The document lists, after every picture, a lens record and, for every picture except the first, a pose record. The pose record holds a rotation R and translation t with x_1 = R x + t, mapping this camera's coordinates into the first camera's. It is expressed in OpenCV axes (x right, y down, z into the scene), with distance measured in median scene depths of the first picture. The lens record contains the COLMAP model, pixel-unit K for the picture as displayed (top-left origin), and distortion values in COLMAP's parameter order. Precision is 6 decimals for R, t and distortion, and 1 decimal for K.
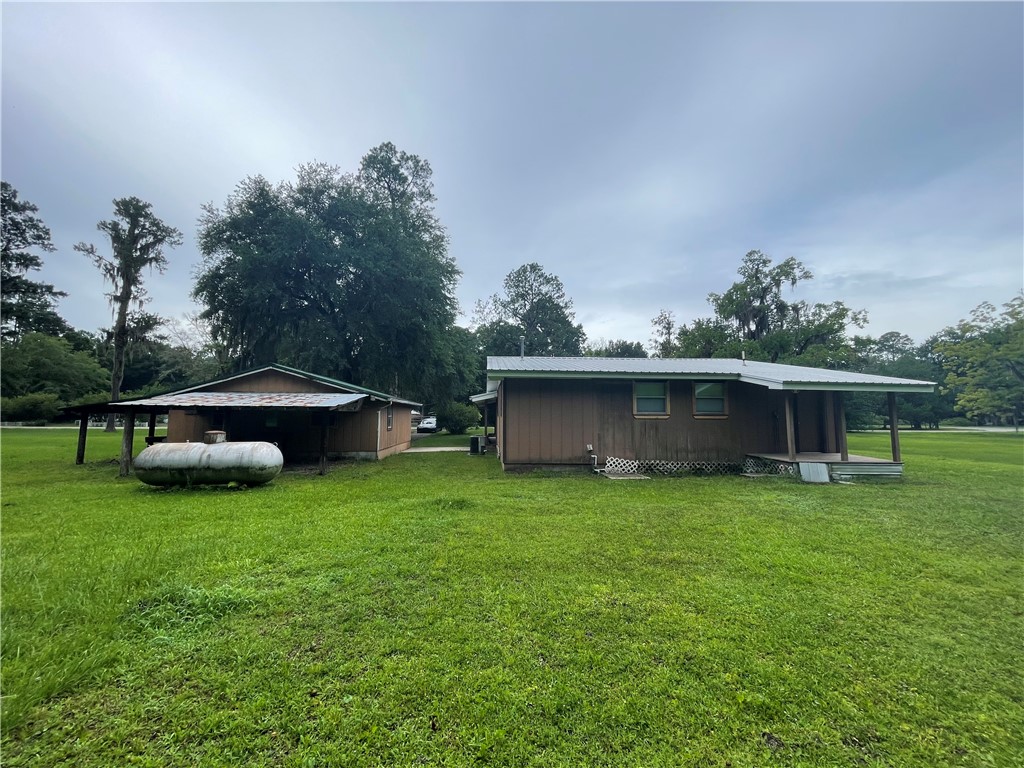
lens RADIAL K [[415.0, 0, 502.7], [0, 415.0, 389.2], [0, 0, 1]] dist [0.001150, -0.000347]
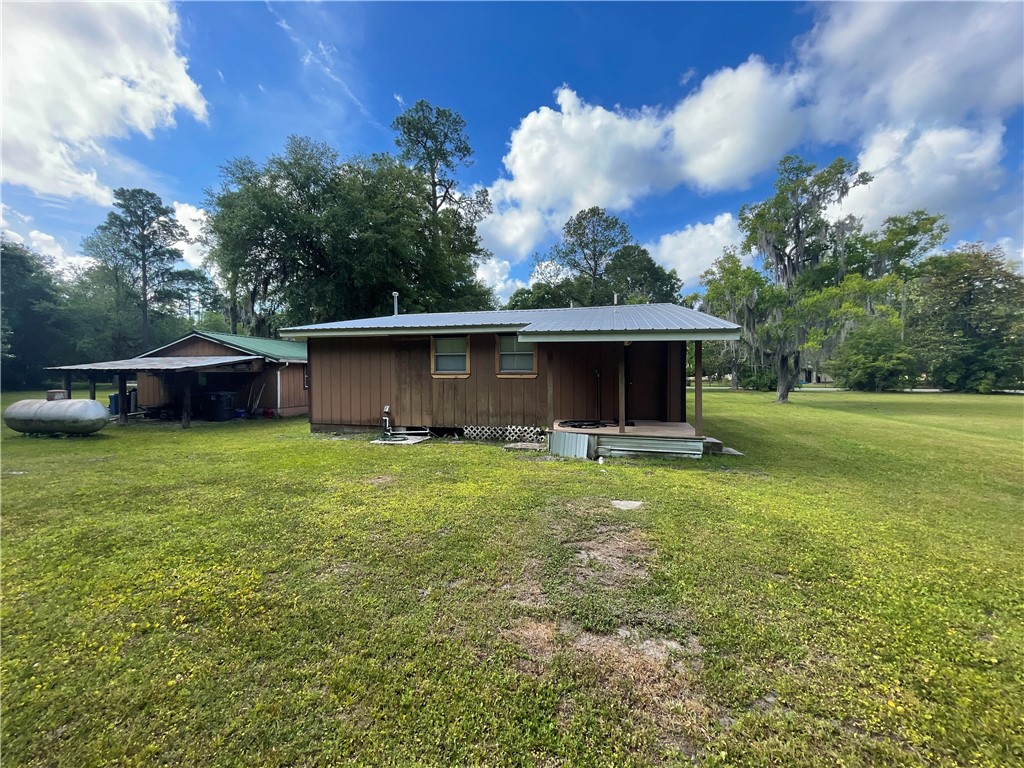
lens RADIAL K [[415.0, 0, 510.1], [0, 415.0, 381.1], [0, 0, 1]] dist [0.001150, -0.000347]
pose [[0.957332, -0.001653, -0.288987, 0.733305], [0.026049, 0.996407, 0.080594, 0.008659], [0.287815, -0.084683, 0.953935, 0.180386]]
